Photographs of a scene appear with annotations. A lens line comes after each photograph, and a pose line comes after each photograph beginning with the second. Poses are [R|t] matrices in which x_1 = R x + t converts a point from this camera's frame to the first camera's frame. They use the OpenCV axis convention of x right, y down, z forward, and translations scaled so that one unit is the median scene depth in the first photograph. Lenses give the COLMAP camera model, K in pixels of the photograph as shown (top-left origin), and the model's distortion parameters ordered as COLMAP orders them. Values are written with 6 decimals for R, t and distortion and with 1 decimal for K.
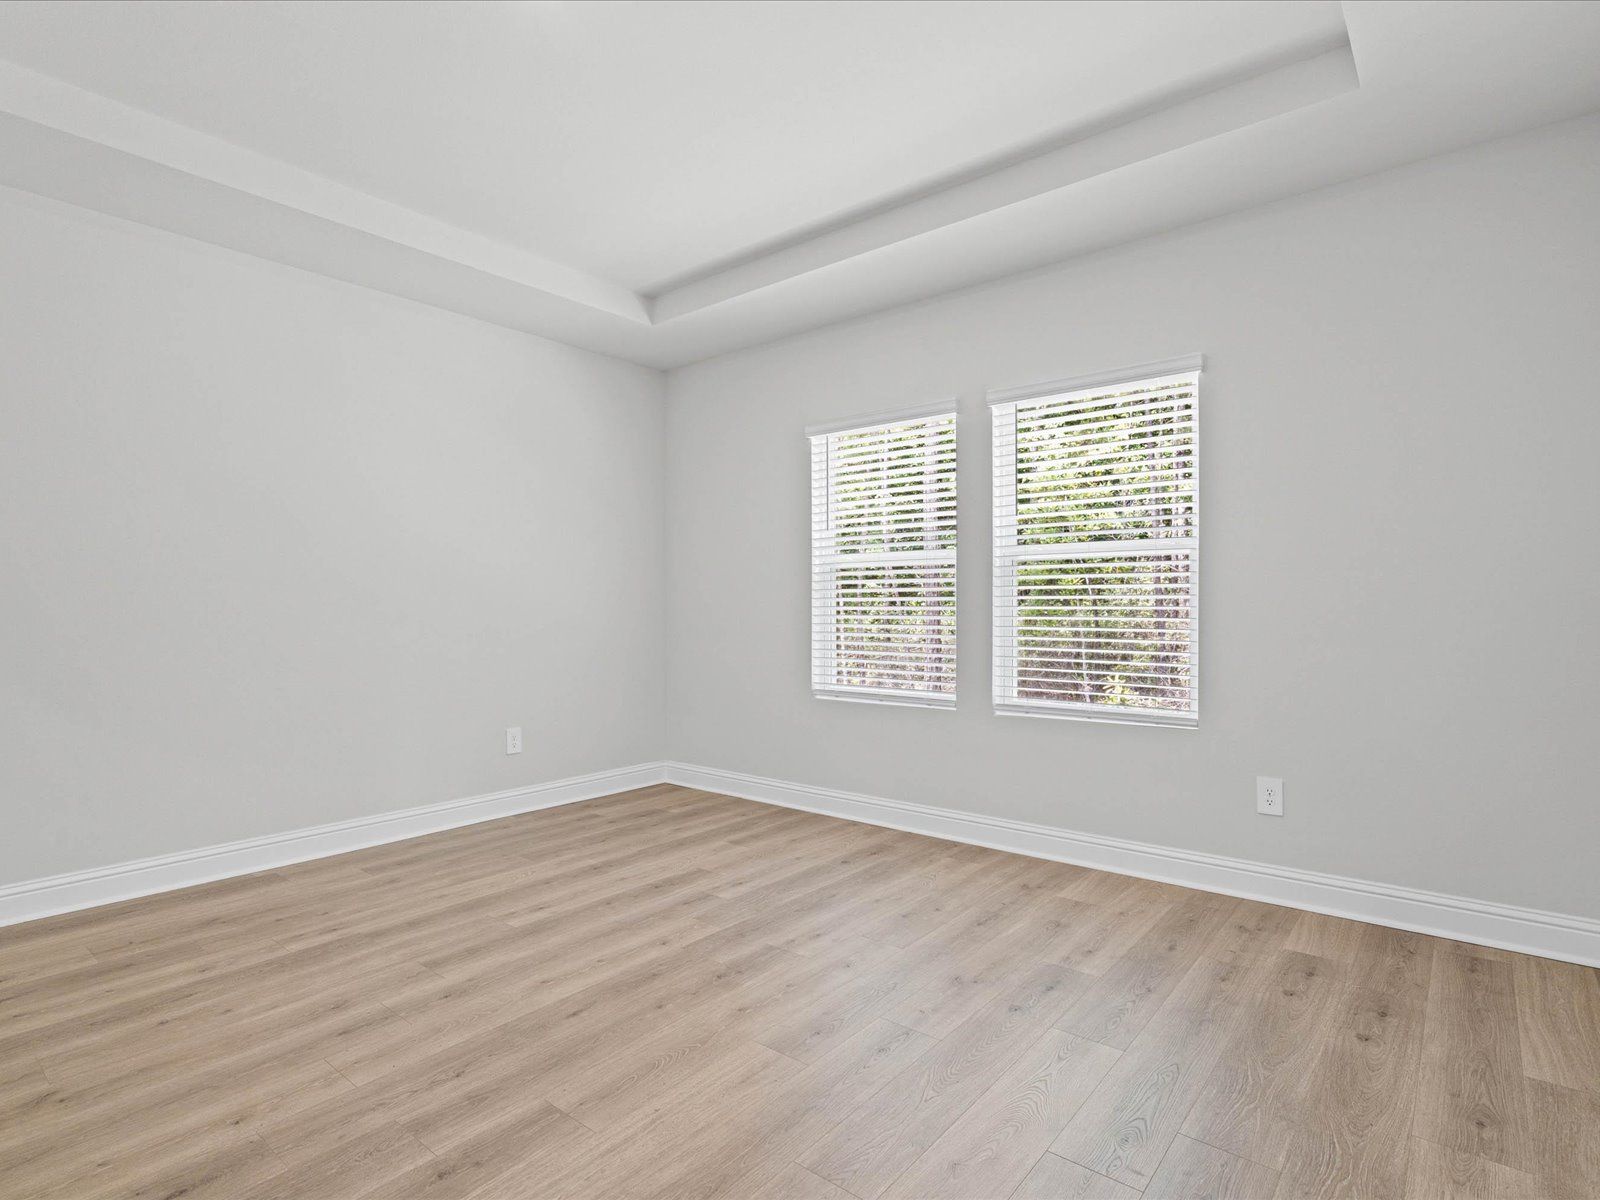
lens RADIAL K [[822.2, 0, 807.3], [0, 822.2, 607.8], [0, 0, 1]] dist [-0.004173, 0.004707]
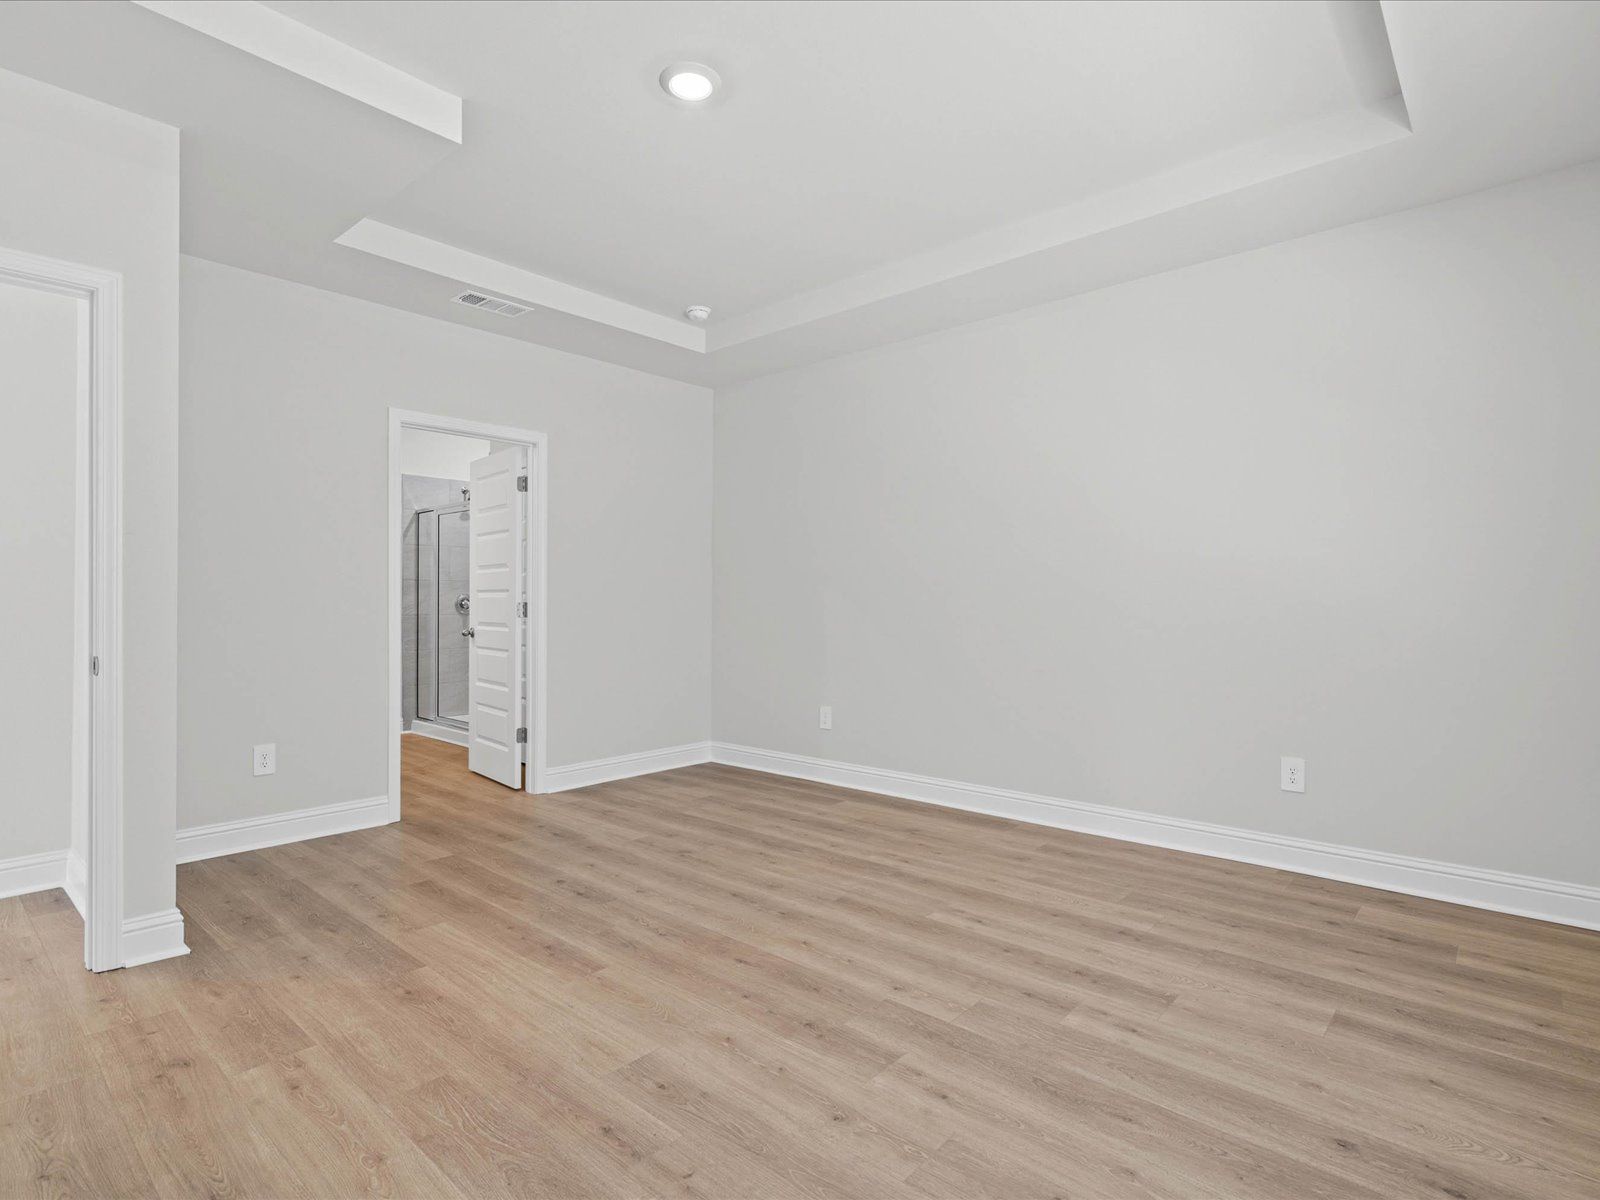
lens RADIAL K [[822.2, 0, 804.8], [0, 822.2, 606.0], [0, 0, 1]] dist [-0.004173, 0.004707]
pose [[-0.040018, 0.008531, -0.999163, 0.552357], [0.000189, 0.999964, 0.008530, -0.003724], [0.999199, 0.000152, -0.040019, 0.742885]]
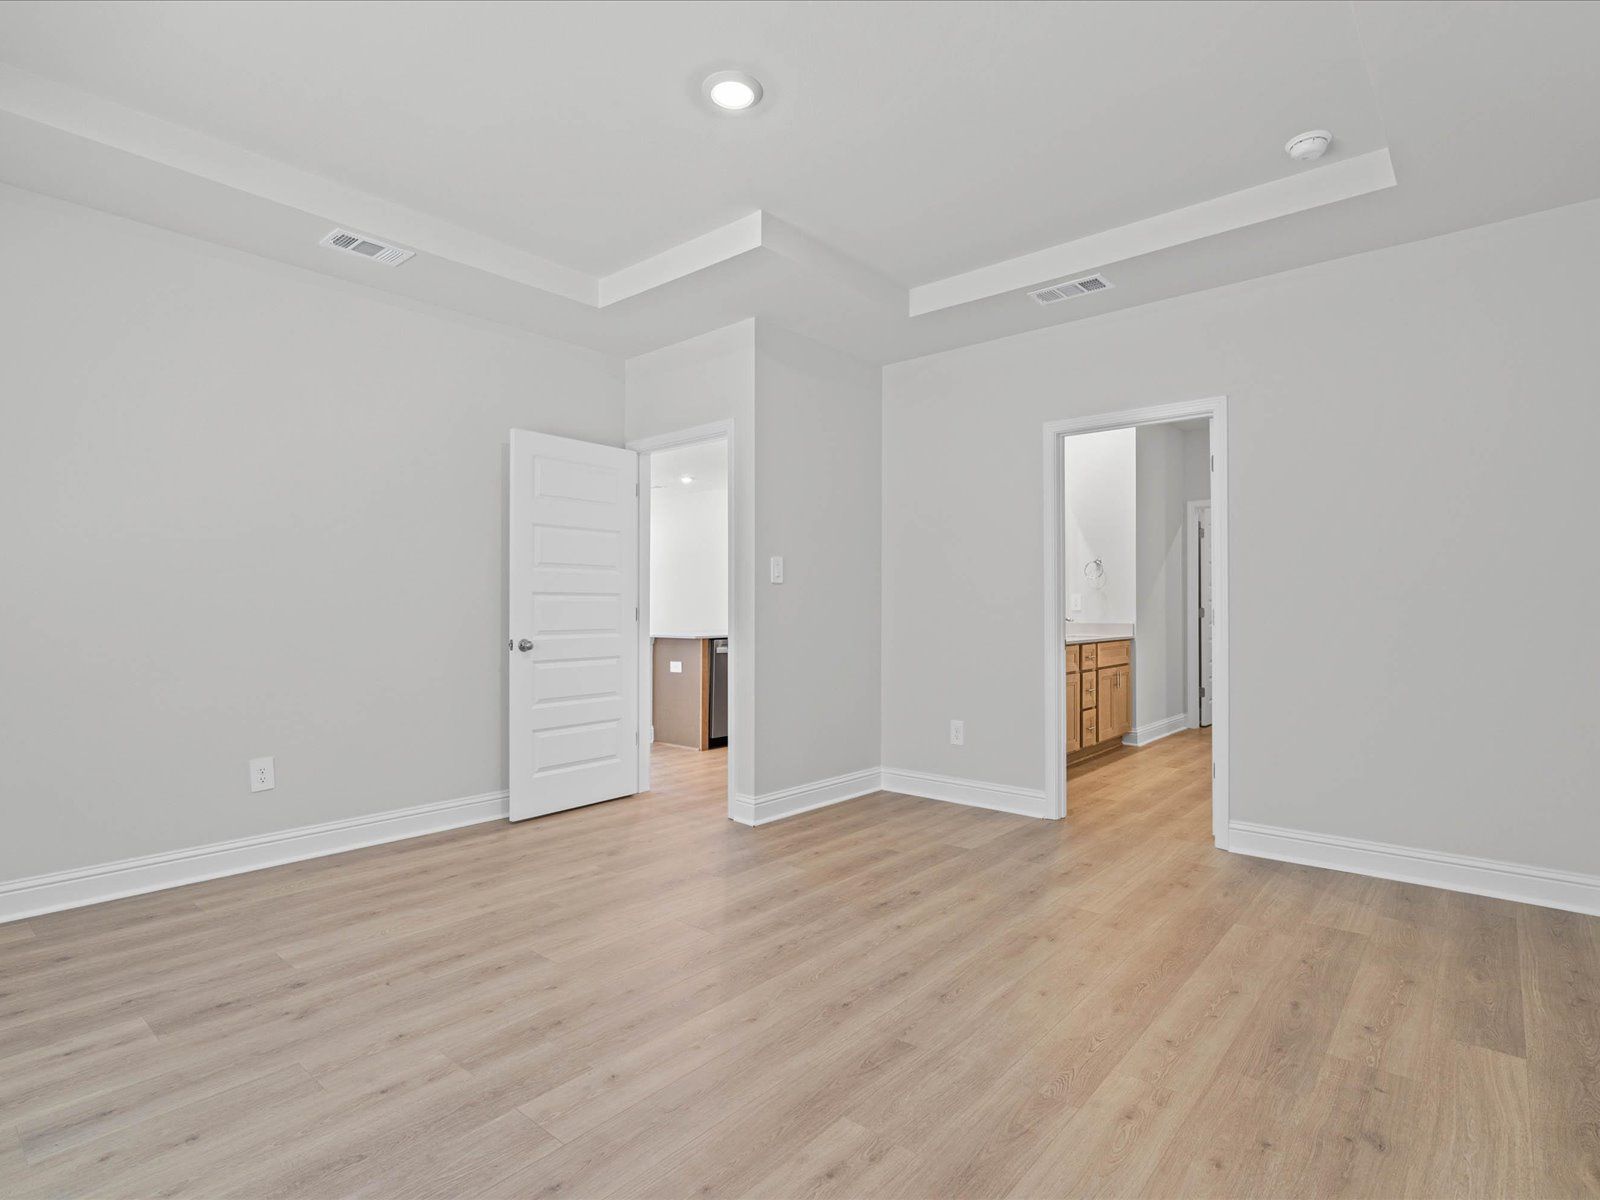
lens RADIAL K [[822.2, 0, 800.5], [0, 822.2, 592.8], [0, 0, 1]] dist [-0.004173, 0.004707]
pose [[-0.999624, 0.003931, 0.027141, -0.284181], [0.003433, 0.999826, -0.018351, 0.000906], [-0.027208, -0.018251, -0.999463, 1.361806]]
